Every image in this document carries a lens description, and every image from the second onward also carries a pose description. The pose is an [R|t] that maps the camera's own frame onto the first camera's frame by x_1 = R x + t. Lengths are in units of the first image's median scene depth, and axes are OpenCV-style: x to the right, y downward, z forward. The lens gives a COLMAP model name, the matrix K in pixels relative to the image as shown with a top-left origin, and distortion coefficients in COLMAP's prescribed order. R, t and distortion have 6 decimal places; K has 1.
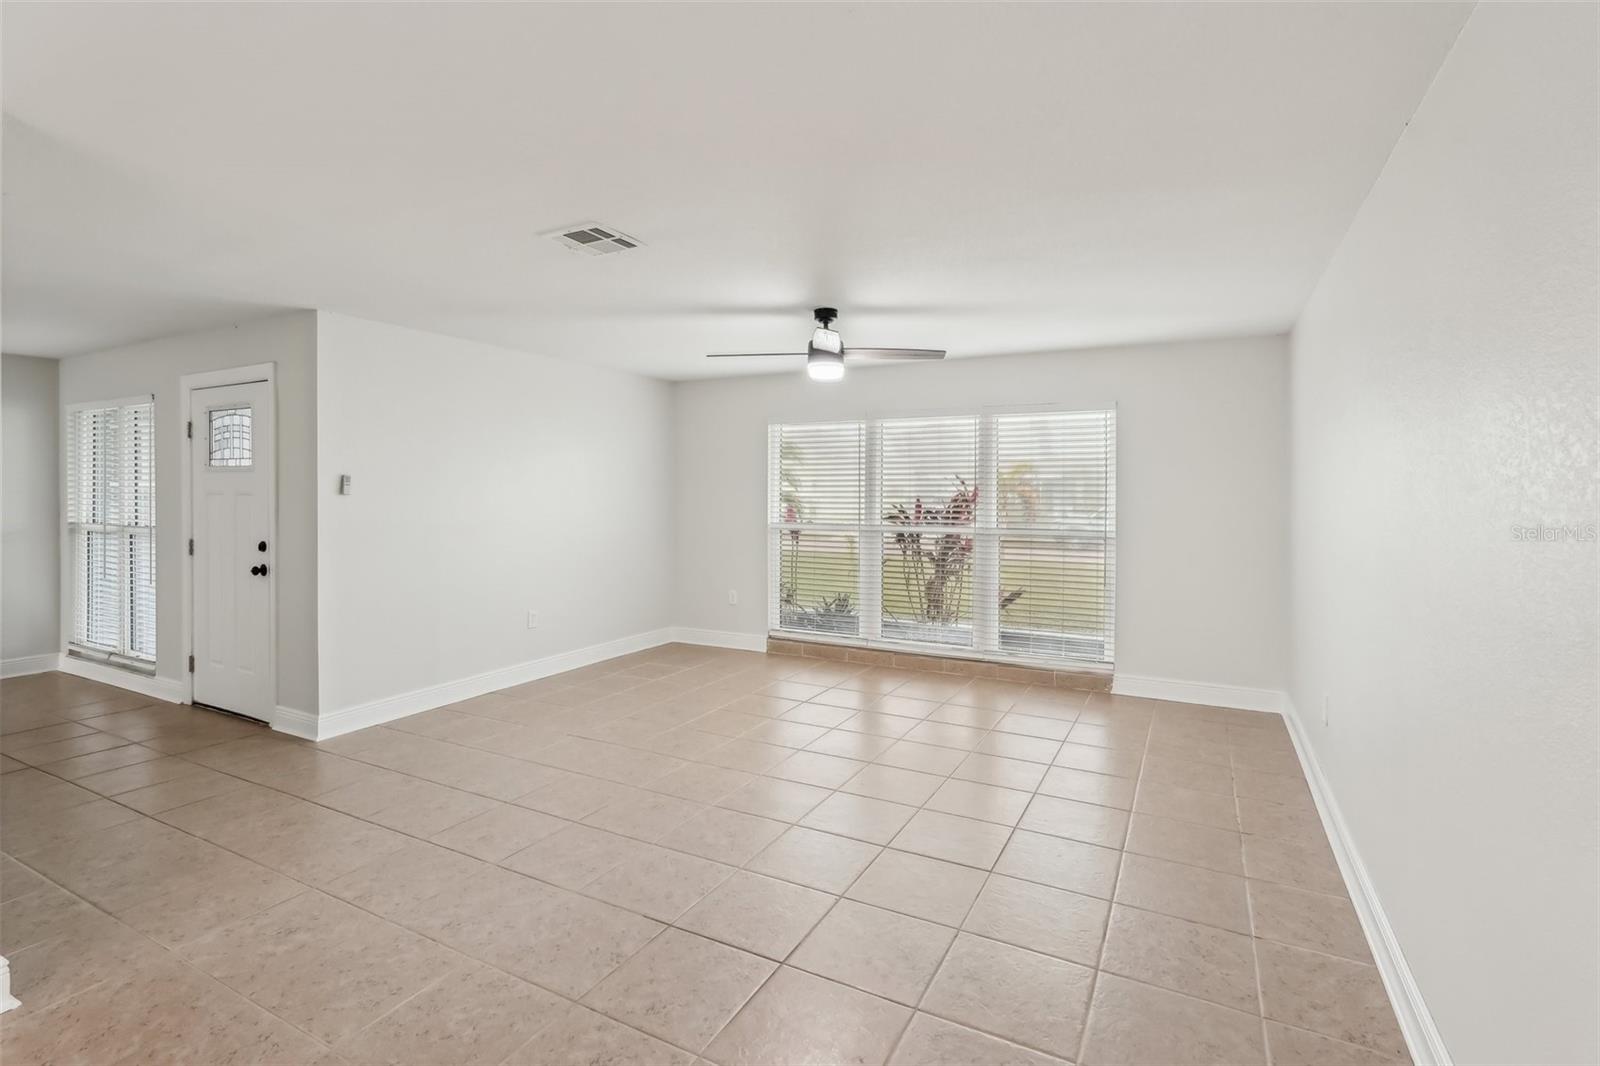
lens RADIAL K [[745.8, 0, 805.0], [0, 745.8, 495.1], [0, 0, 1]] dist [-0.009770, 0.000437]
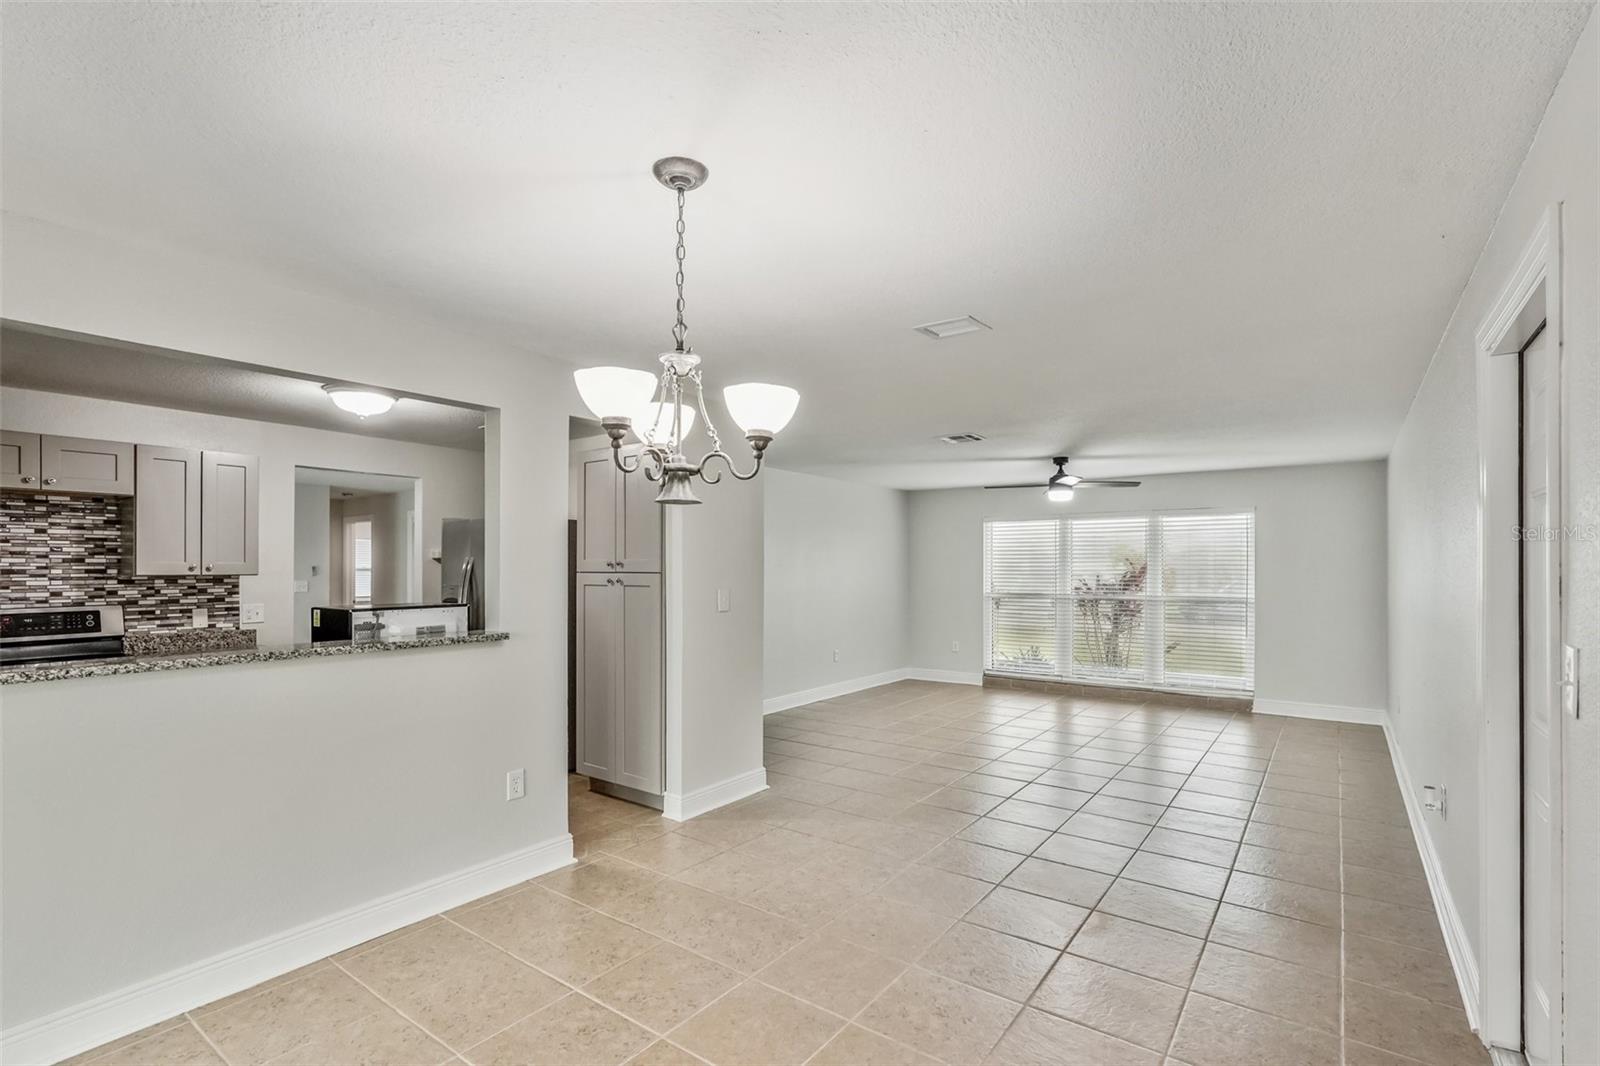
lens RADIAL K [[724.0, 0, 803.7], [0, 724.0, 566.4], [0, 0, 1]] dist [0.000474, 0.000260]
pose [[0.989214, -0.002347, -0.146457, -0.212360], [0.001330, 0.999974, -0.007045, -0.002948], [0.146470, 0.006774, 0.989192, -0.453196]]
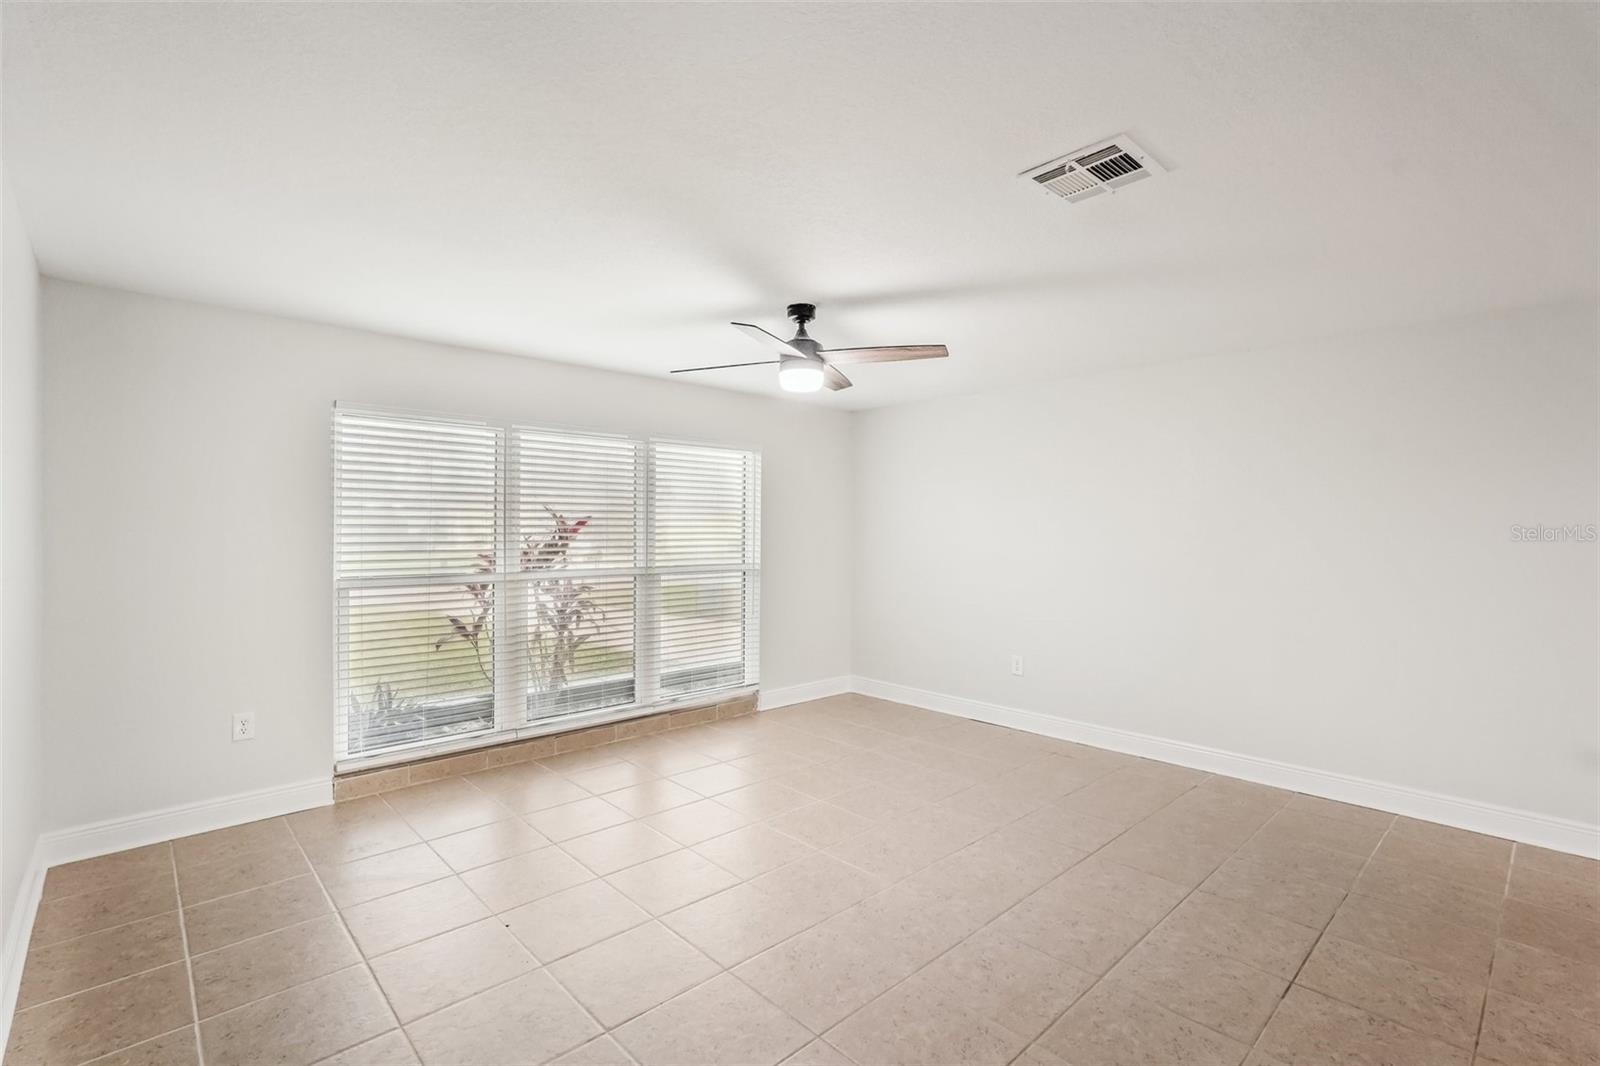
lens RADIAL K [[728.4, 0, 804.9], [0, 728.4, 520.1], [0, 0, 1]] dist [-0.001879, 0.000925]
pose [[0.328220, 0.009739, 0.944551, -0.532779], [0.001233, 0.999942, -0.010738, -0.002072], [-0.944601, 0.004690, 0.328189, 0.535686]]
